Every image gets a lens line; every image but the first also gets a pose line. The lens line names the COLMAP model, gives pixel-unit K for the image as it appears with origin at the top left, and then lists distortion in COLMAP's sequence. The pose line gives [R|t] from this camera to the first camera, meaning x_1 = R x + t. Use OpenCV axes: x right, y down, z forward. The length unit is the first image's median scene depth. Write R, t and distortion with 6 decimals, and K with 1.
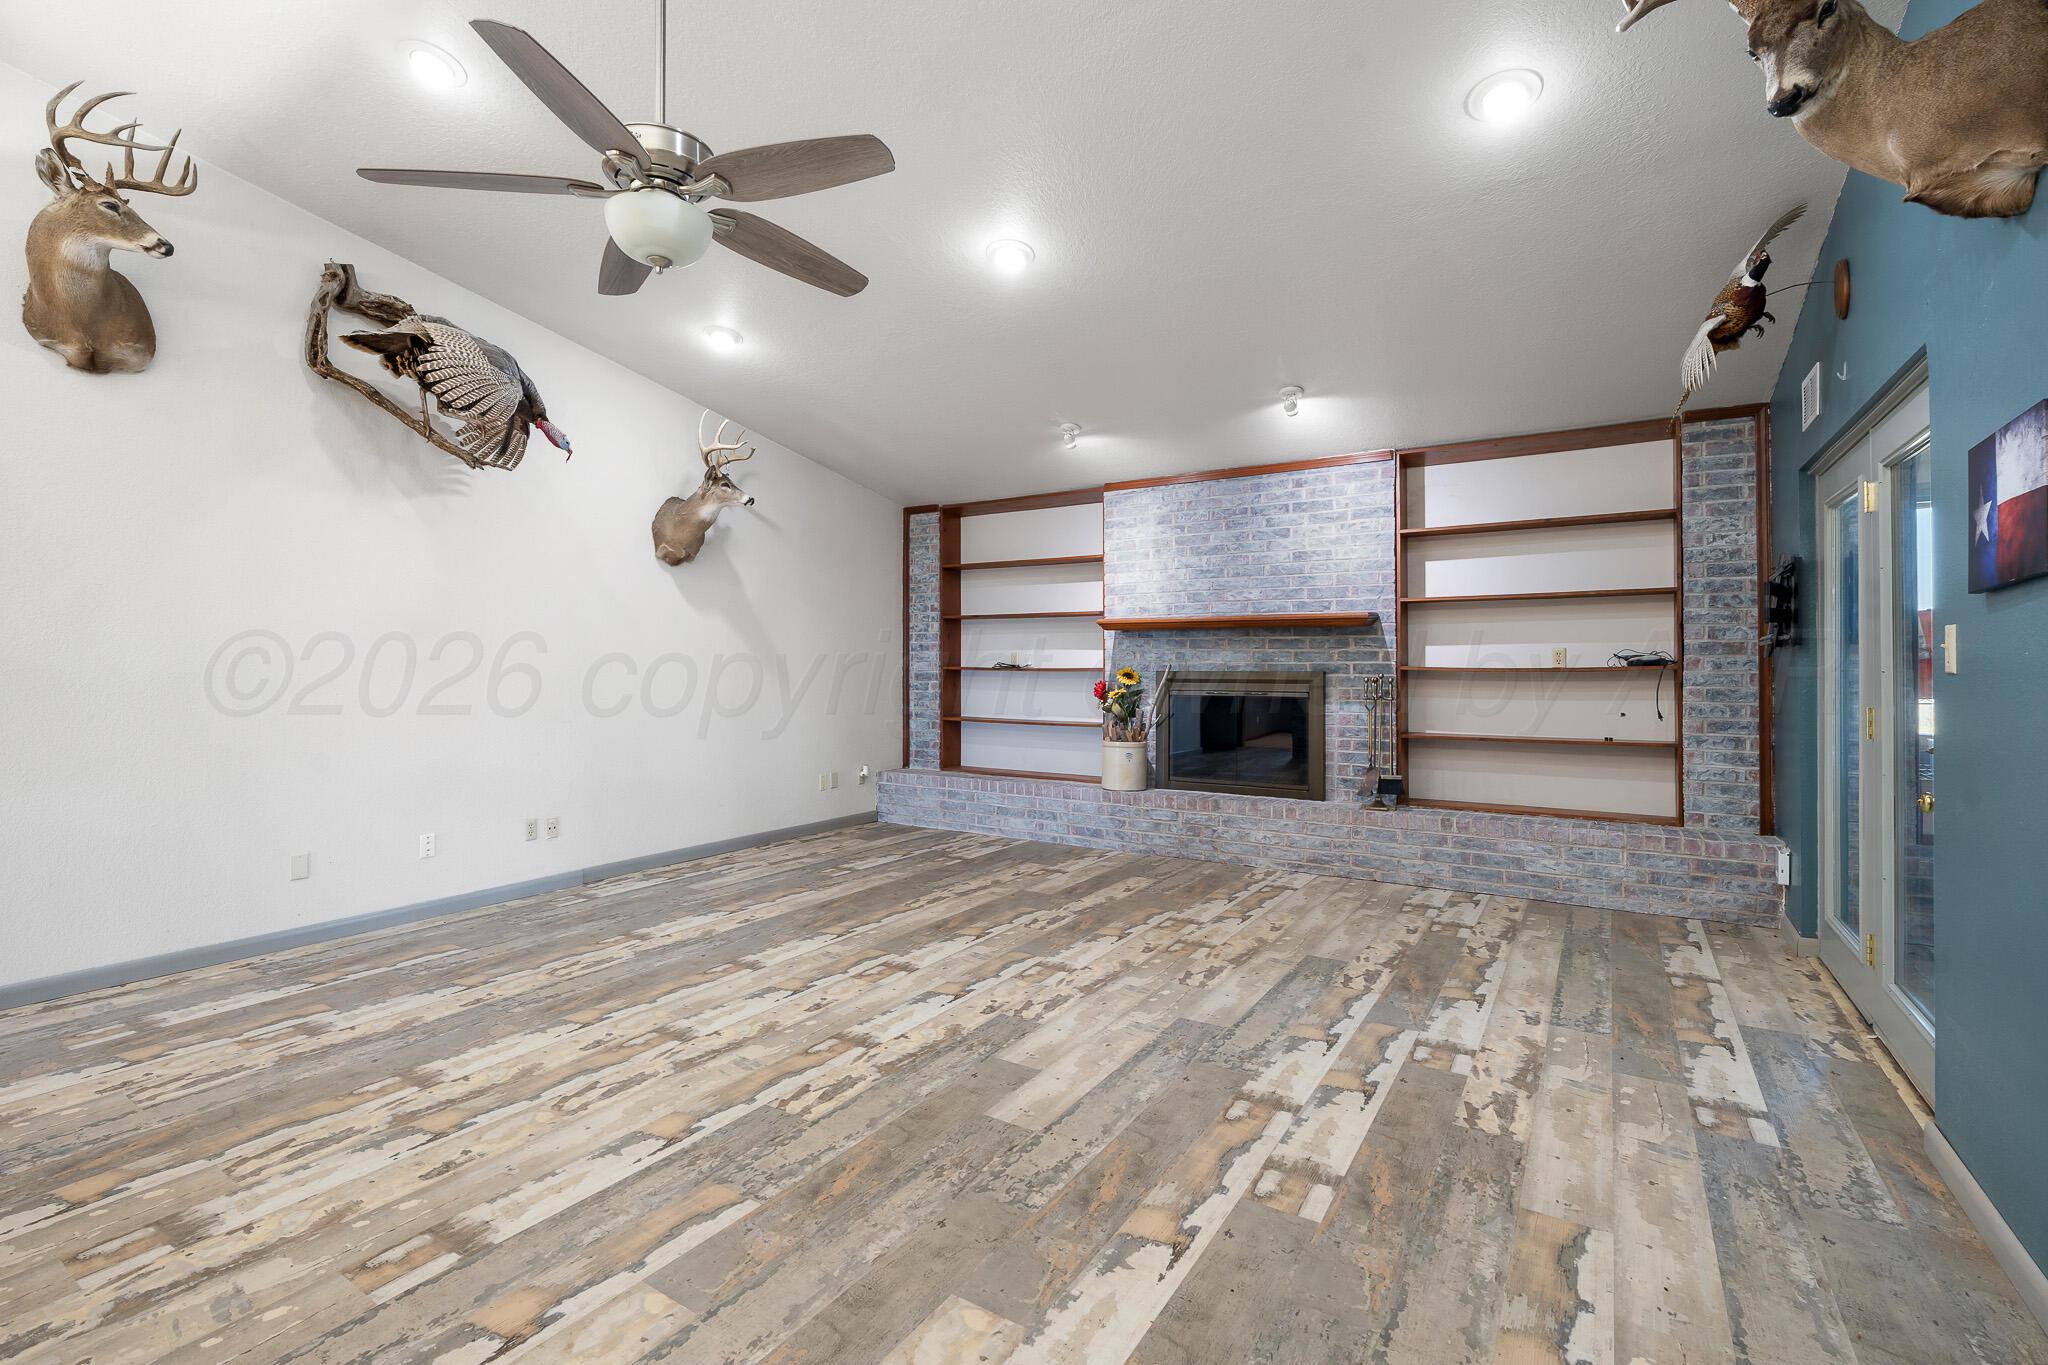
lens RADIAL K [[907.9, 0, 1020.9], [0, 907.9, 669.6], [0, 0, 1]] dist [-0.003526, -0.000035]
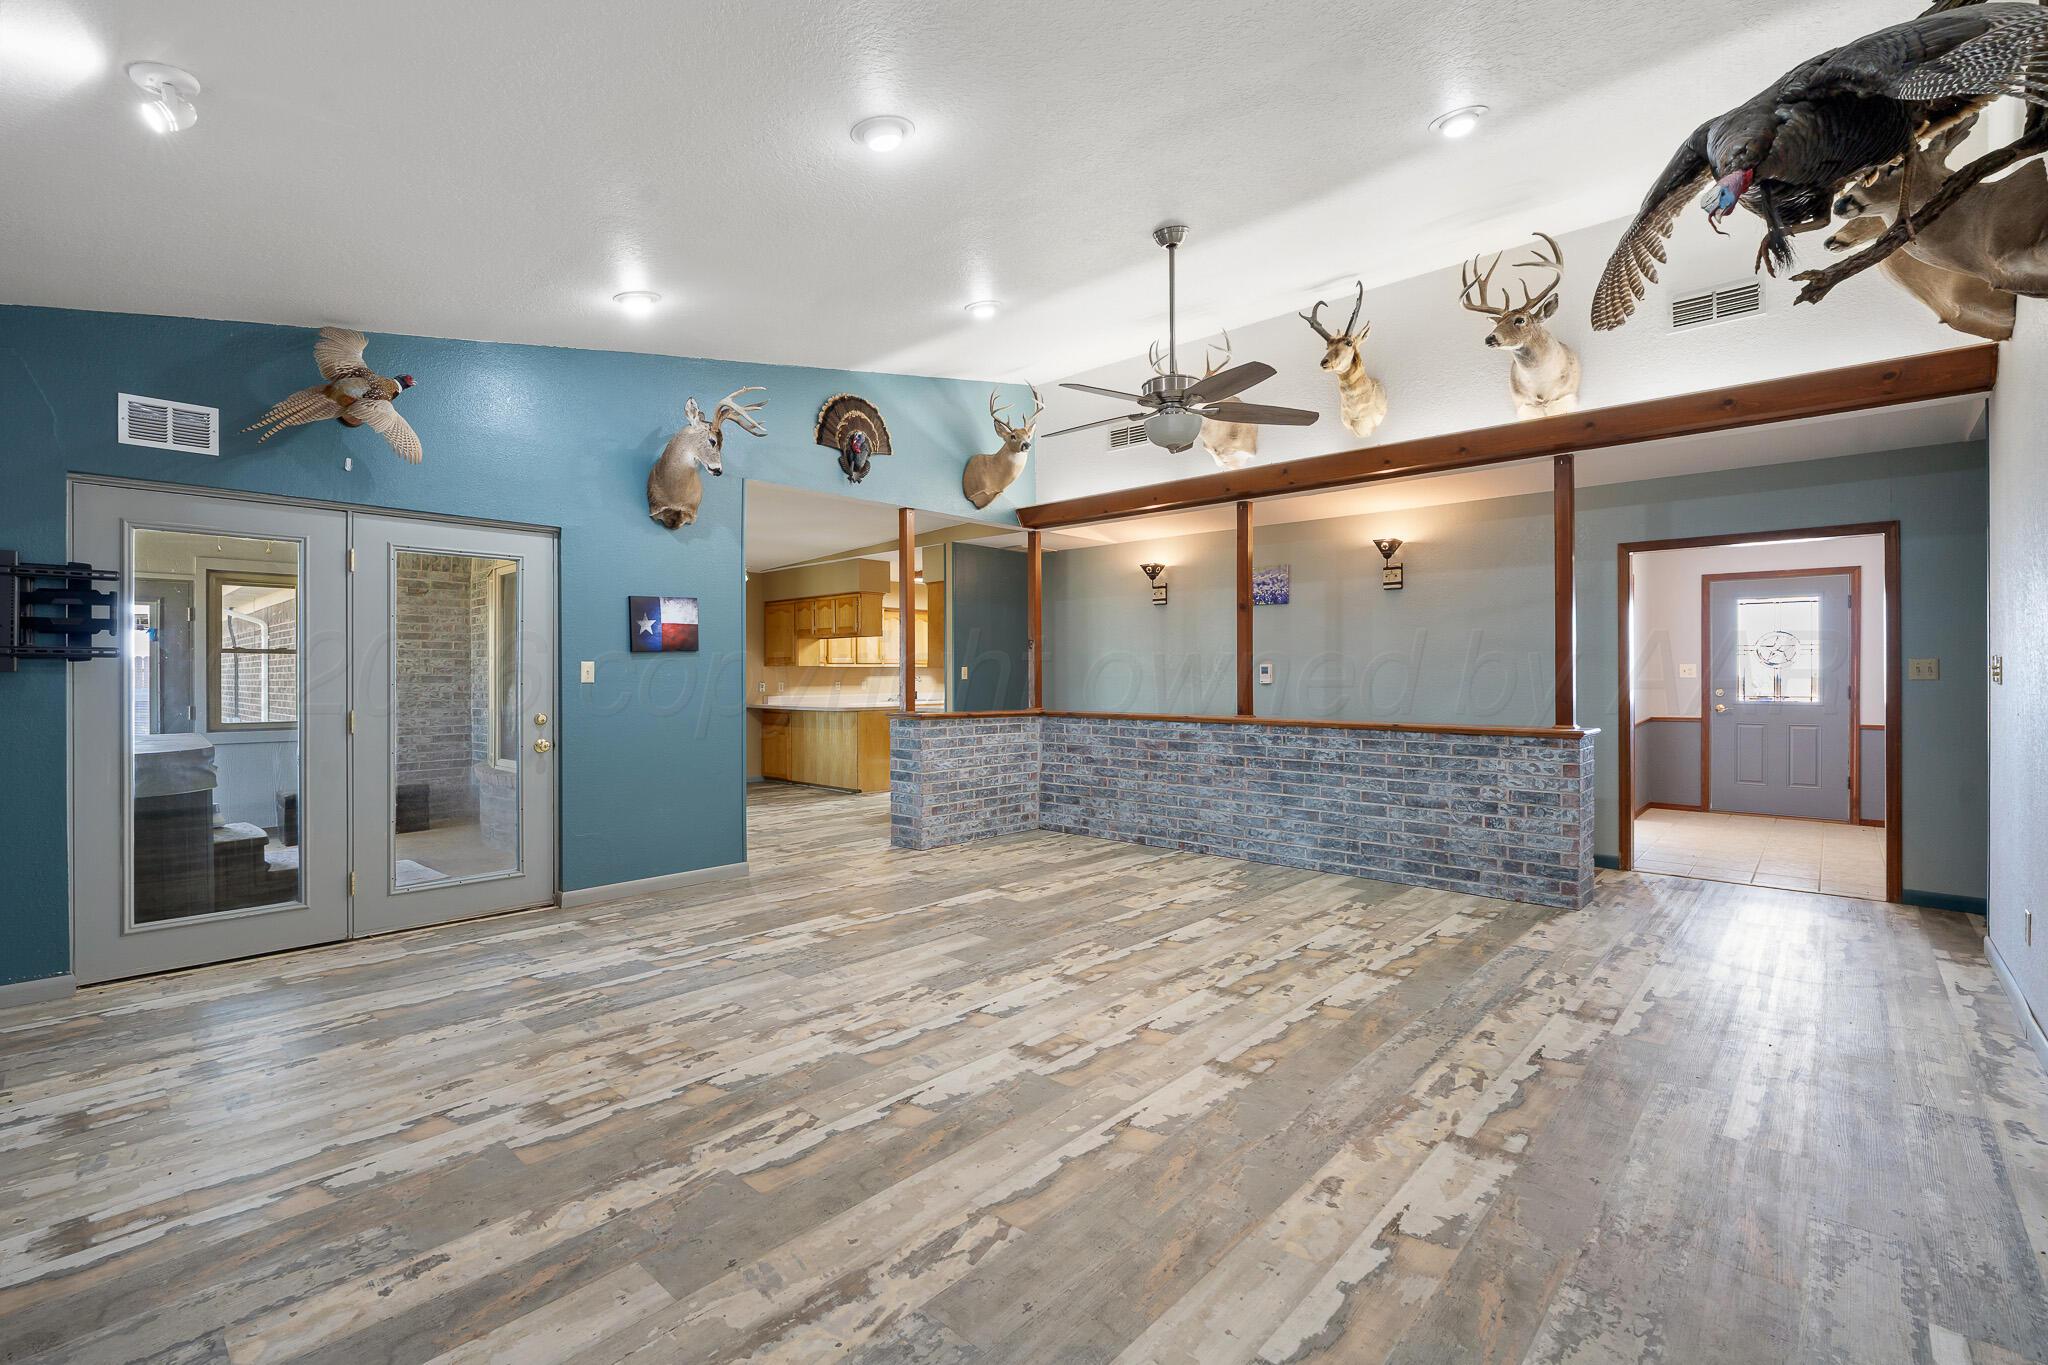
lens RADIAL K [[907.9, 0, 1030.8], [0, 907.9, 681.5], [0, 0, 1]] dist [-0.003526, -0.000035]
pose [[-0.986949, 0.003743, 0.160990, -0.308461], [0.005010, 0.999960, 0.007466, -0.006229], [-0.160955, 0.008175, -0.986928, 2.104138]]
